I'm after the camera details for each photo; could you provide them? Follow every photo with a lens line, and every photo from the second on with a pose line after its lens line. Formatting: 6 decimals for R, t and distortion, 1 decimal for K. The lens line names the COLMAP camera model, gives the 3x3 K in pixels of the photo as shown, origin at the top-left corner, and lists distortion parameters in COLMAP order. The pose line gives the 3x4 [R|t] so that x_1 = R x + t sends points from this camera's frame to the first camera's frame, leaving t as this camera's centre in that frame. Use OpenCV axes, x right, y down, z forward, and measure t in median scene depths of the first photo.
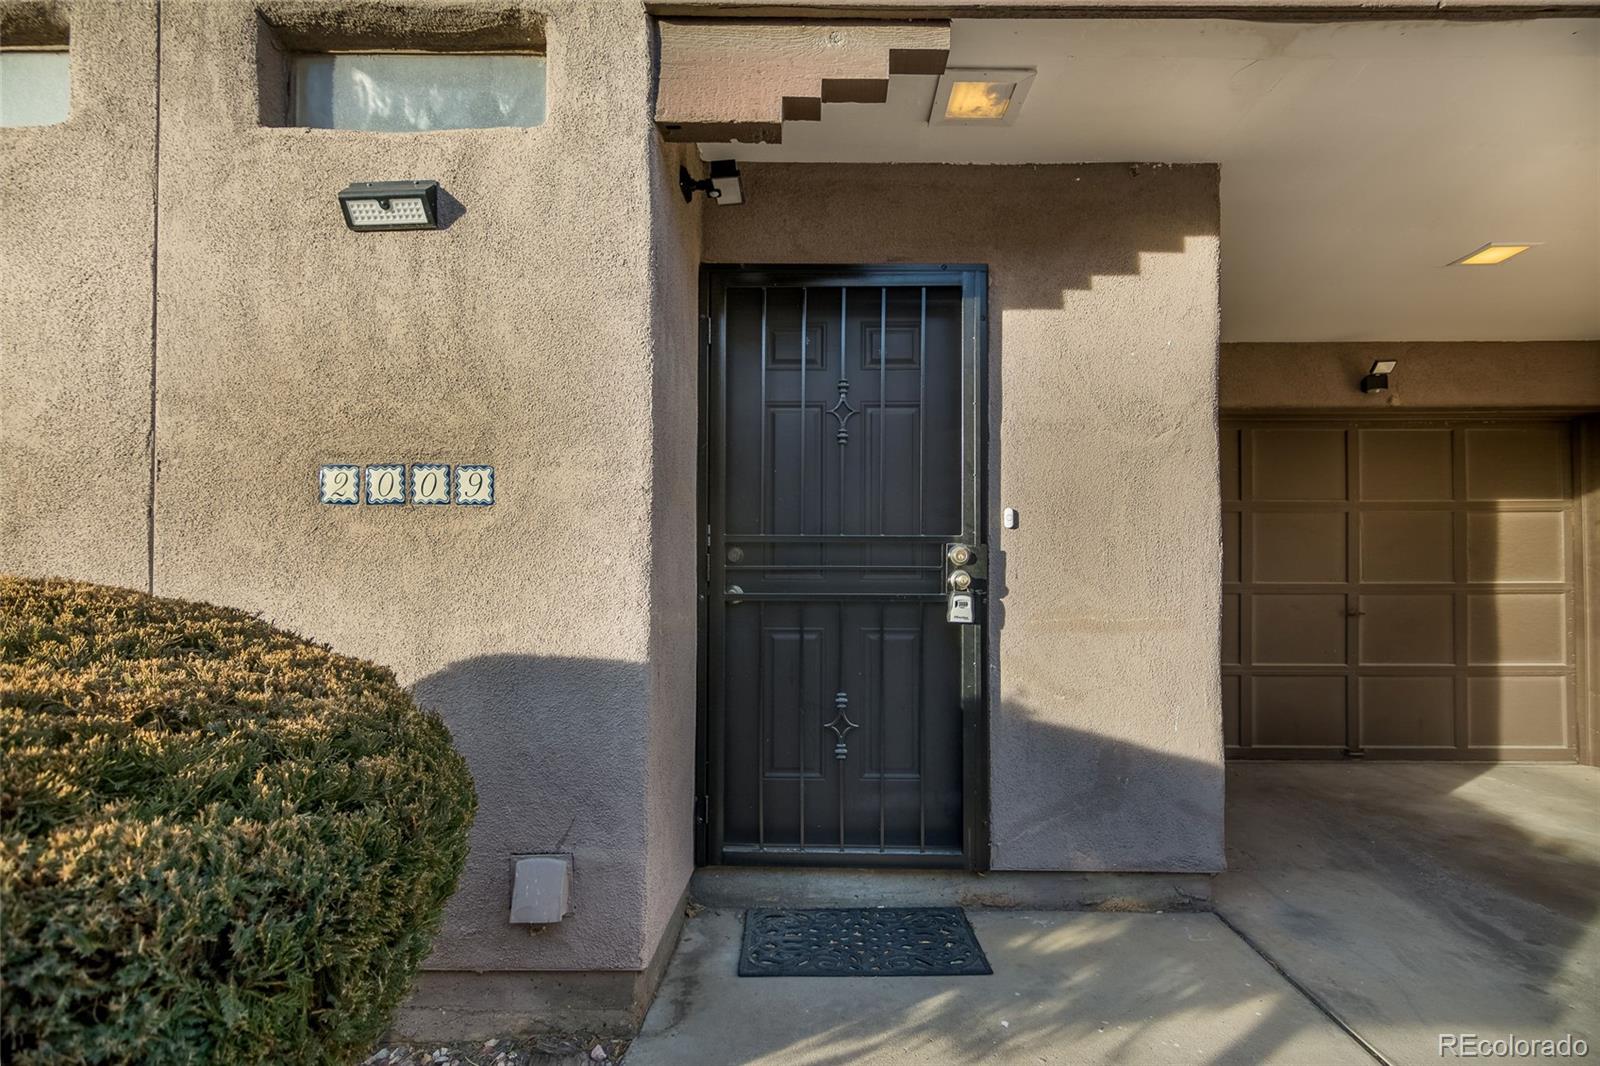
lens RADIAL K [[769.6, 0, 802.7], [0, 769.6, 578.5], [0, 0, 1]] dist [0.000289, 0.000286]
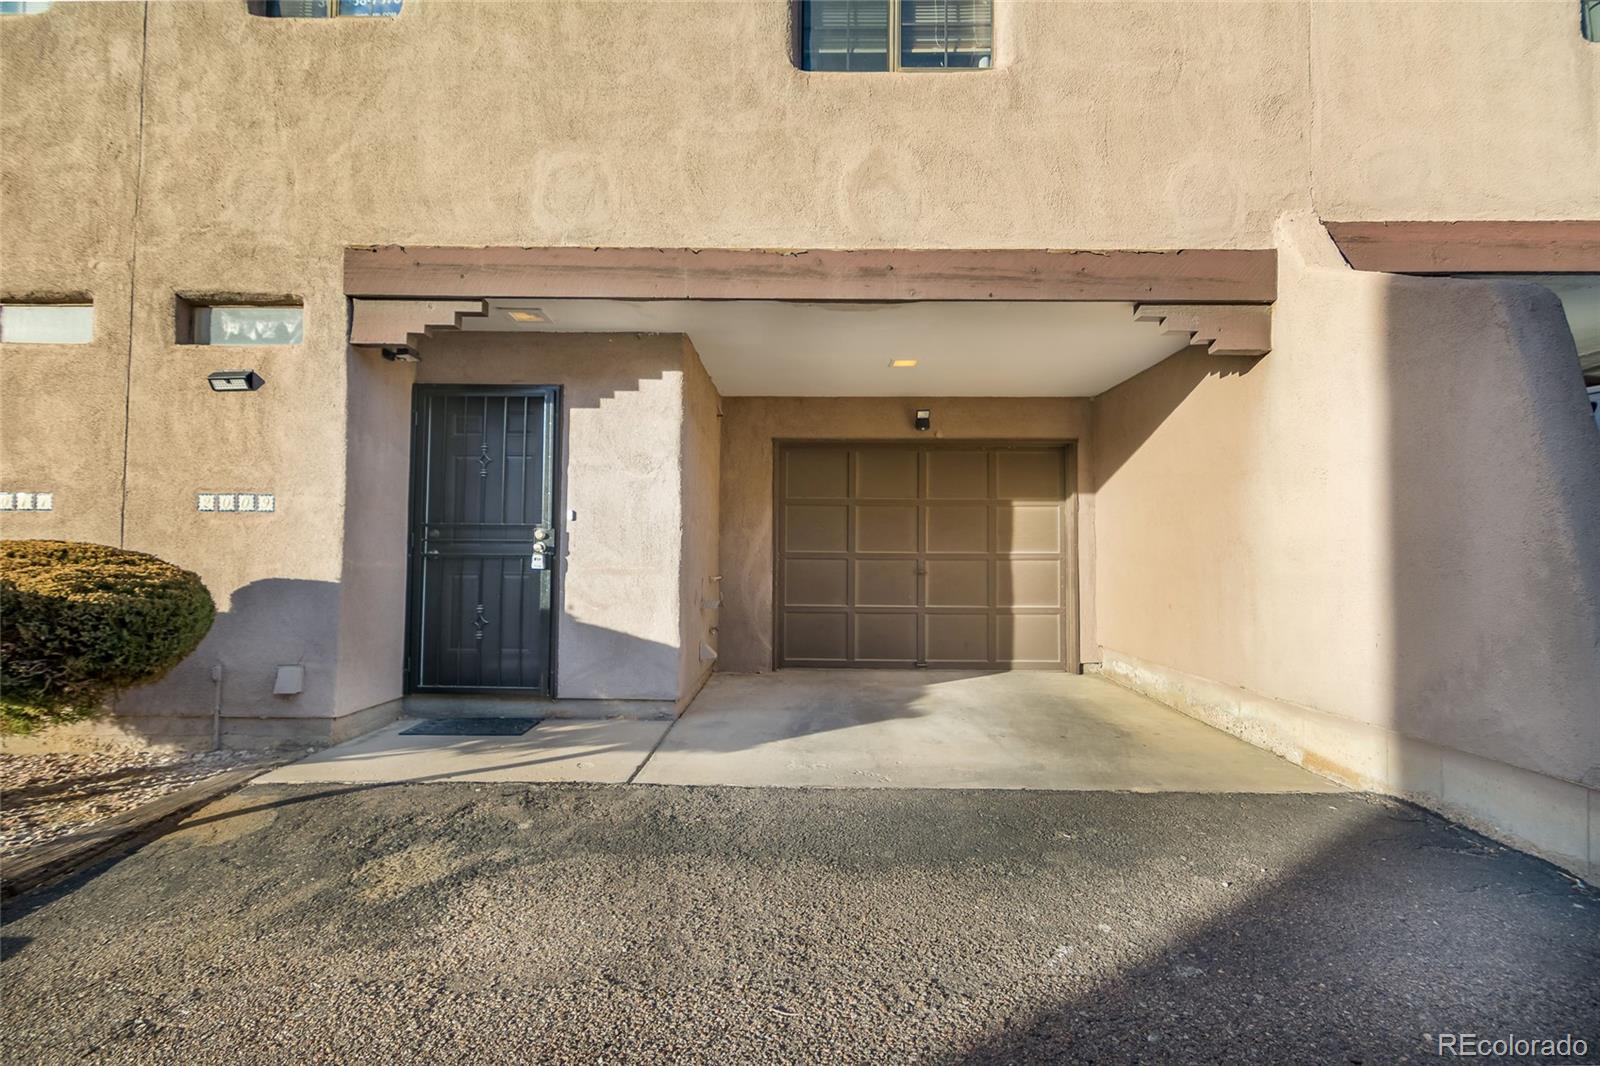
lens RADIAL K [[765.8, 0, 800.0], [0, 765.8, 533.0], [0, 0, 1]] dist [0.000887, -0.000150]
pose [[0.999984, 0.005523, 0.000735, 1.141693], [-0.005503, 0.999679, -0.024744, 0.014257], [-0.000871, 0.024739, 0.999694, -1.251595]]
